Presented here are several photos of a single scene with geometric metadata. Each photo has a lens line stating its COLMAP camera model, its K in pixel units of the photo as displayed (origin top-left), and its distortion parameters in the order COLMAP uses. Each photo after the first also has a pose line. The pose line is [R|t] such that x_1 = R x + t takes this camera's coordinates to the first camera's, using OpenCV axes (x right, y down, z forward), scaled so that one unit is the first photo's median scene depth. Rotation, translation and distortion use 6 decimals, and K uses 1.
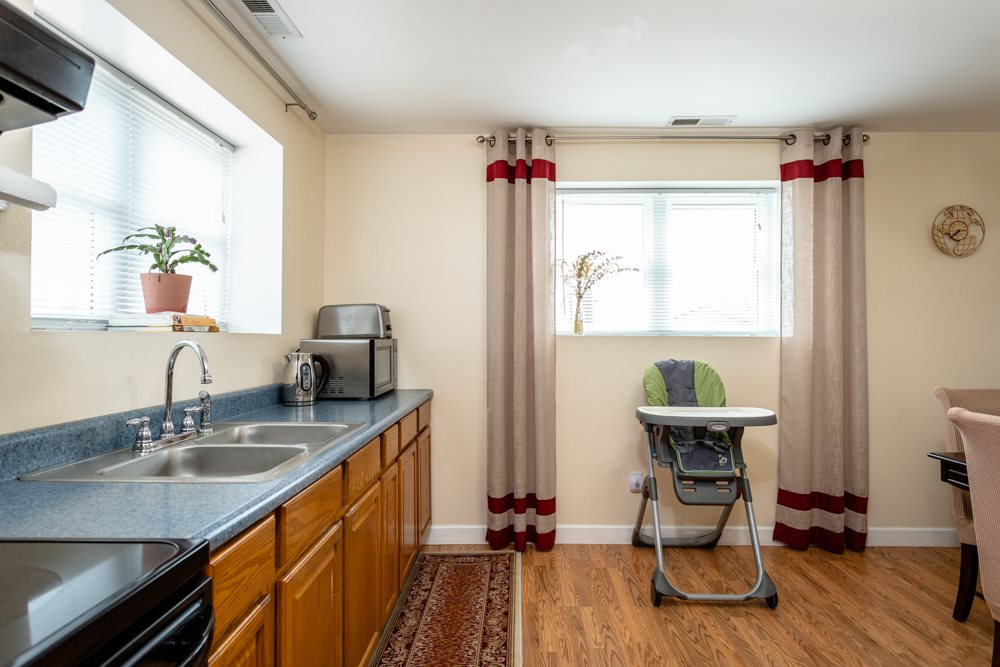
lens RADIAL K [[571.2, 0, 500.0], [0, 571.2, 333.5], [0, 0, 1]] dist [0.002150, 0.000554]
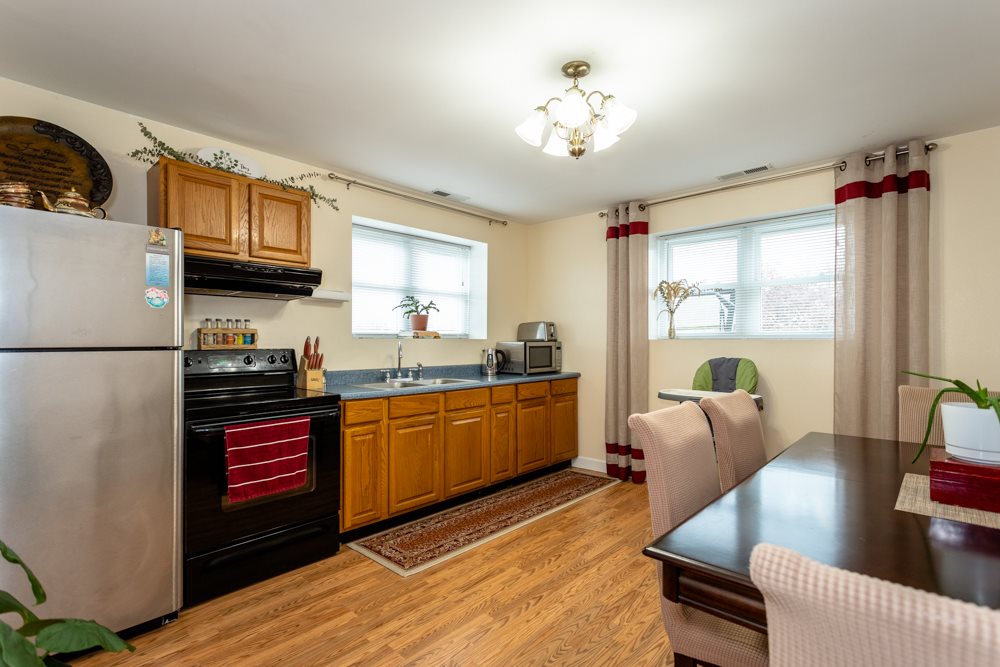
lens RADIAL K [[472.3, 0, 497.5], [0, 472.3, 347.1], [0, 0, 1]] dist [0.001207, 0.001127]
pose [[0.744862, 0.006916, -0.667183, 0.630925], [0.004081, 0.999880, 0.014922, 0.003233], [0.667206, -0.013837, 0.744745, -0.163793]]
